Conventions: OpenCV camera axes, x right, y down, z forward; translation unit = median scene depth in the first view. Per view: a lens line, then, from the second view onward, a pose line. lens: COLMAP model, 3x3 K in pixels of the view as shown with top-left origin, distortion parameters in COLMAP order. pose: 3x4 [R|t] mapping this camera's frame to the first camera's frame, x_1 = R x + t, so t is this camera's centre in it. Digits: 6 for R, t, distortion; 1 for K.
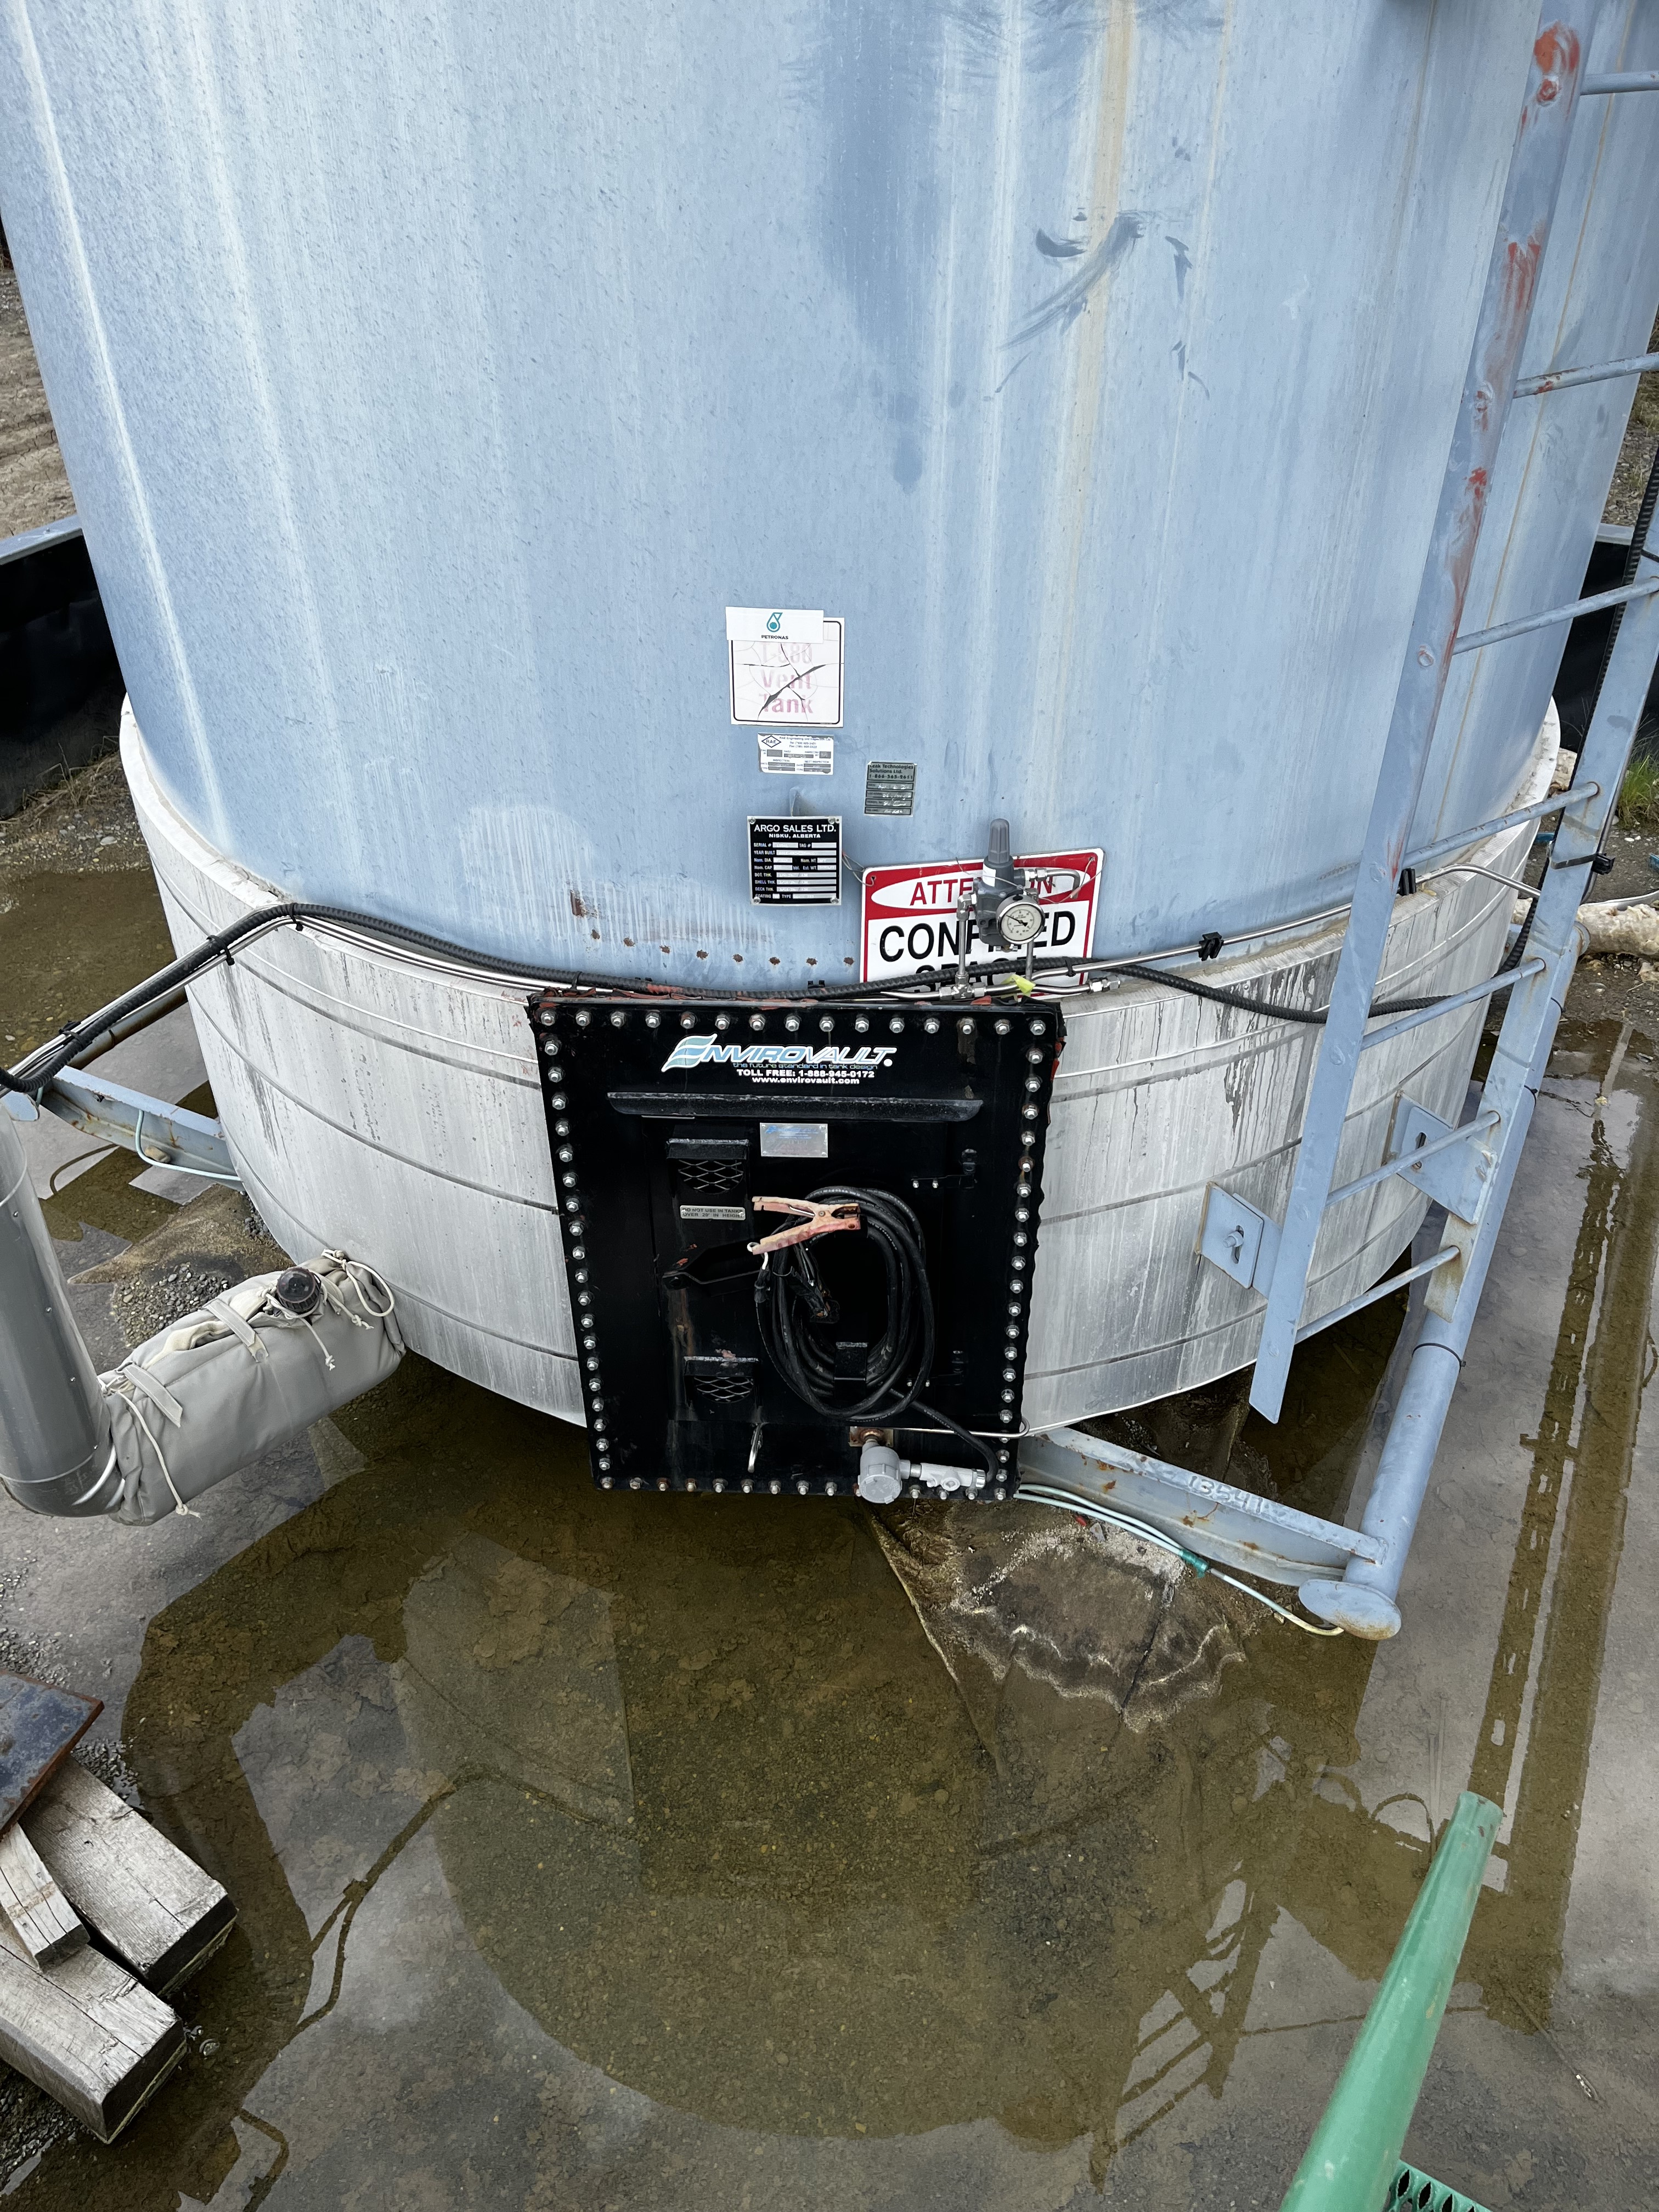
lens RADIAL K [[1669.1, 0, 844.8], [0, 1669.1, 1105.0], [0, 0, 1]] dist [0.074805, -0.104072]
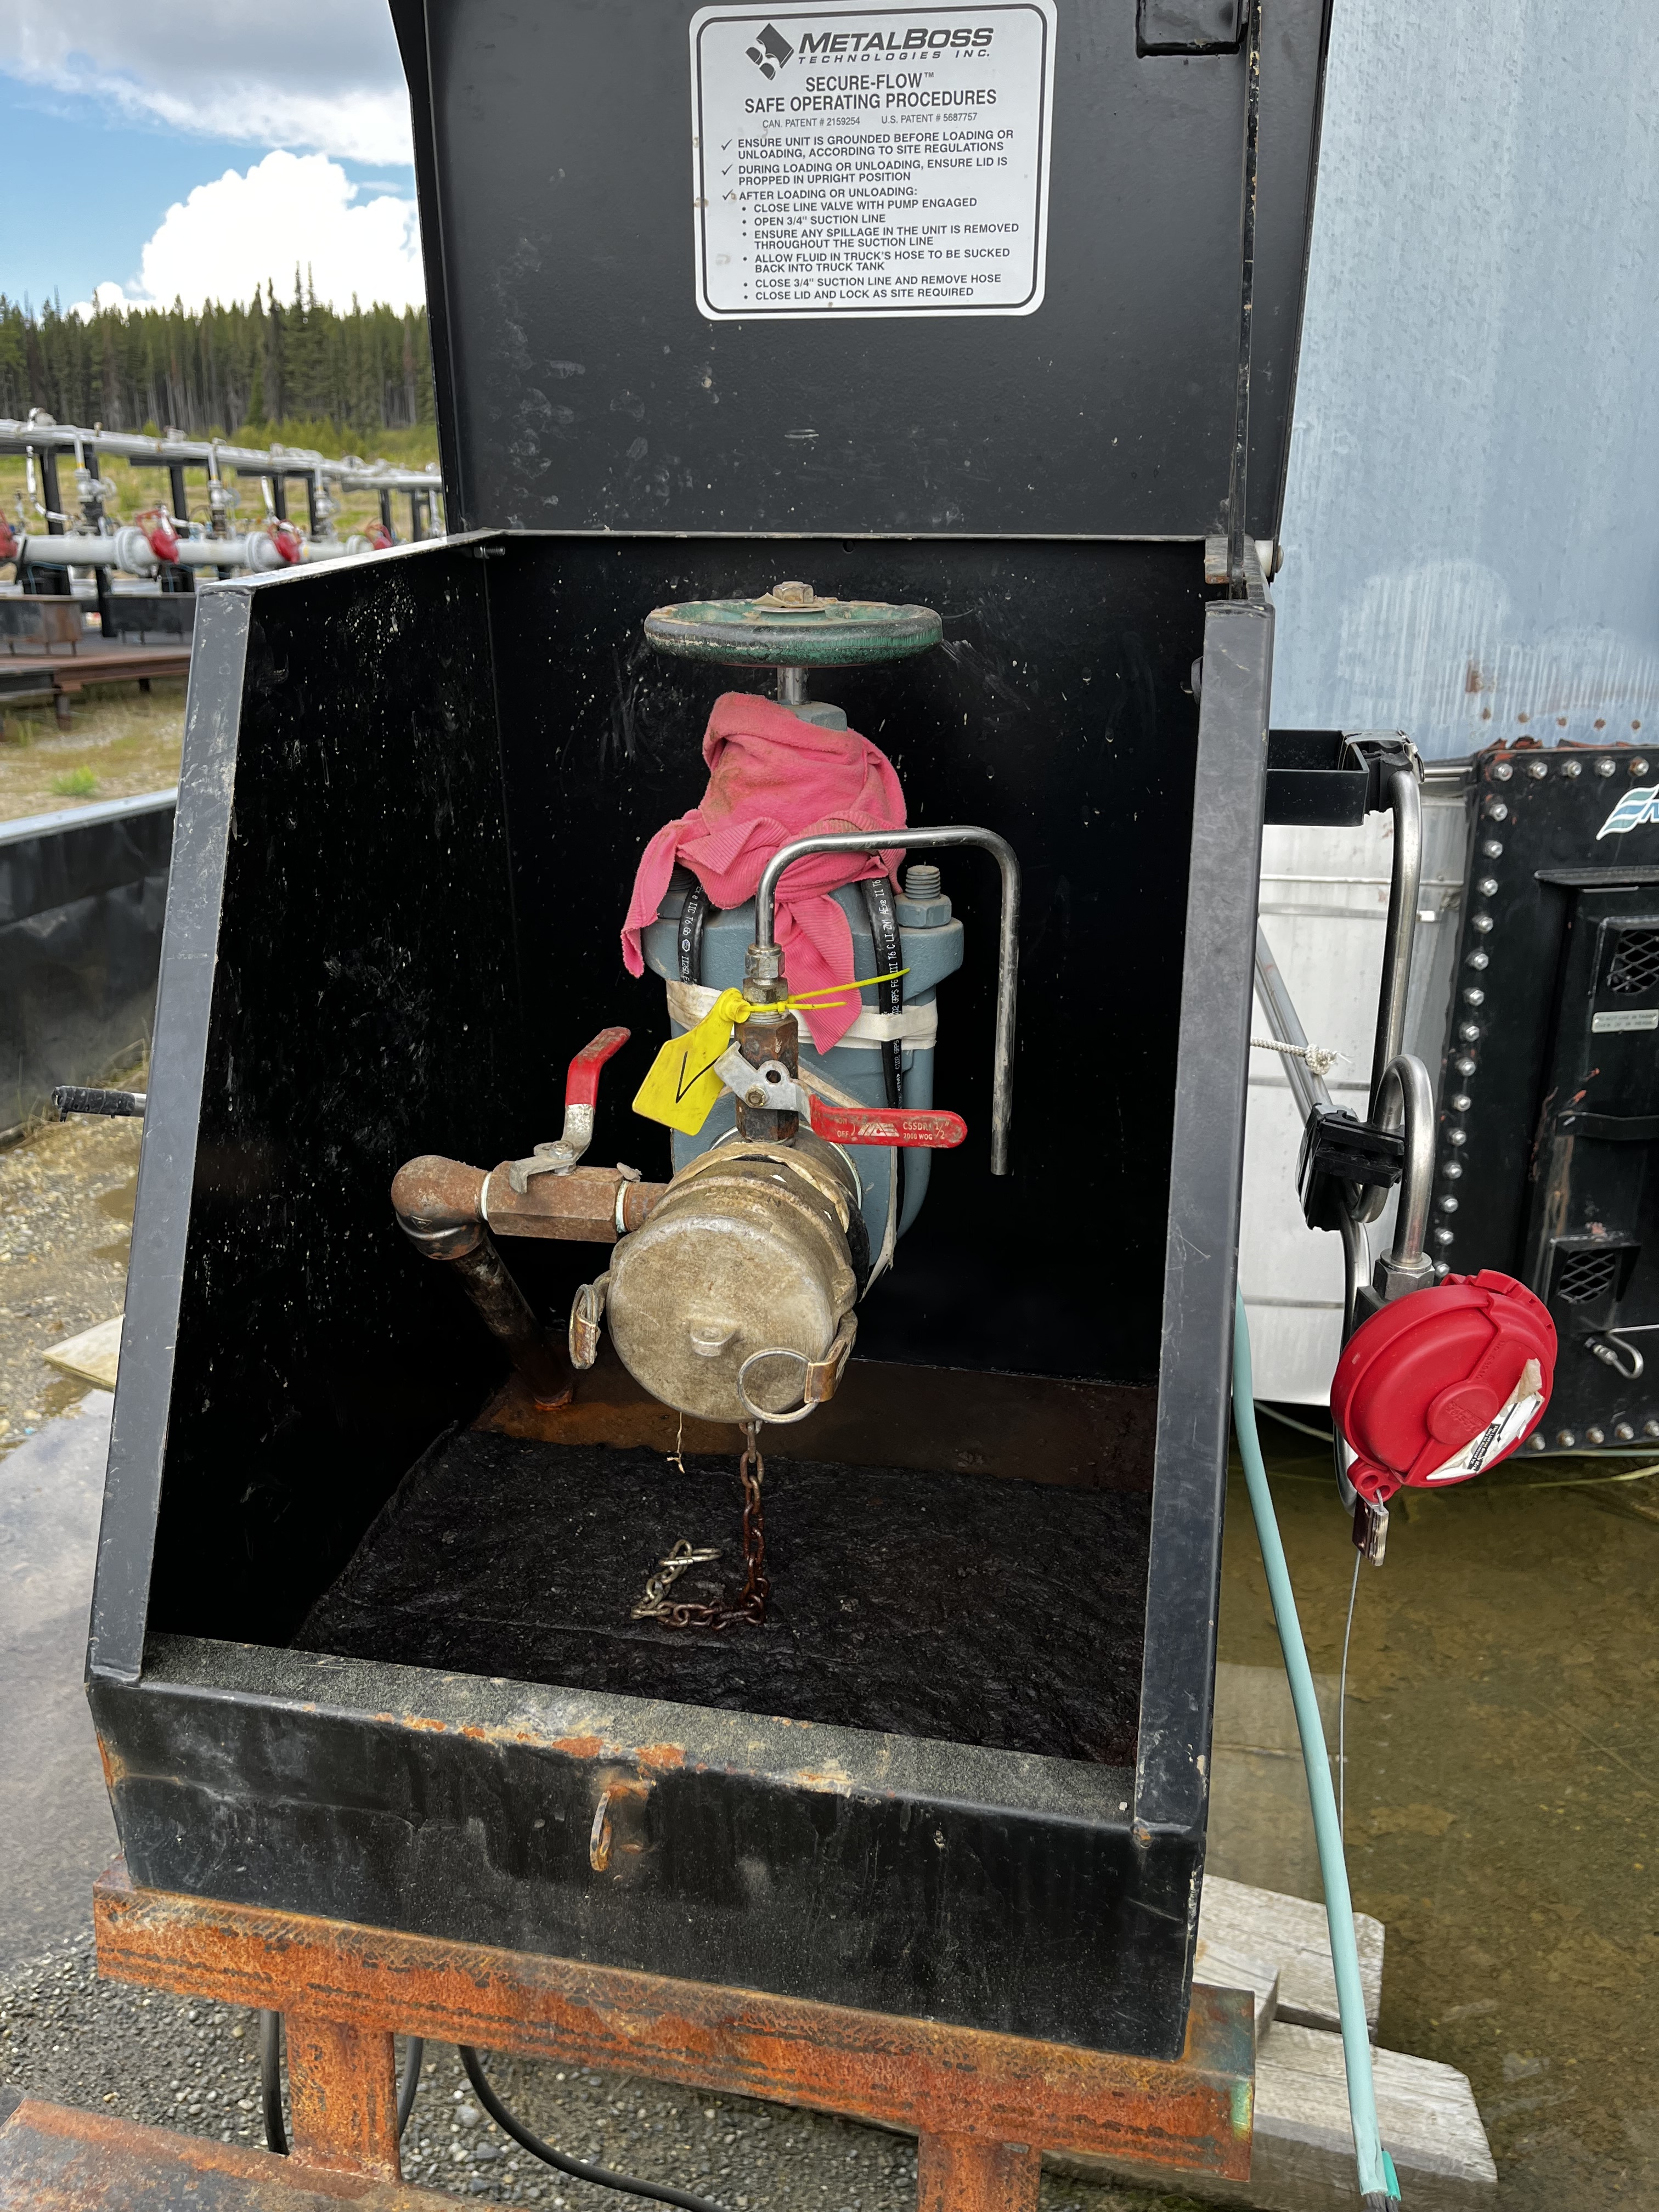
lens RADIAL K [[1676.8, 0, 839.3], [0, 1676.8, 1118.3], [0, 0, 1]] dist [0.088460, -0.127617]
pose [[0.962221, -0.081616, 0.259747, -0.781046], [0.160305, 0.940951, -0.298183, 0.342791], [-0.220073, 0.328557, 0.918487, 0.296191]]
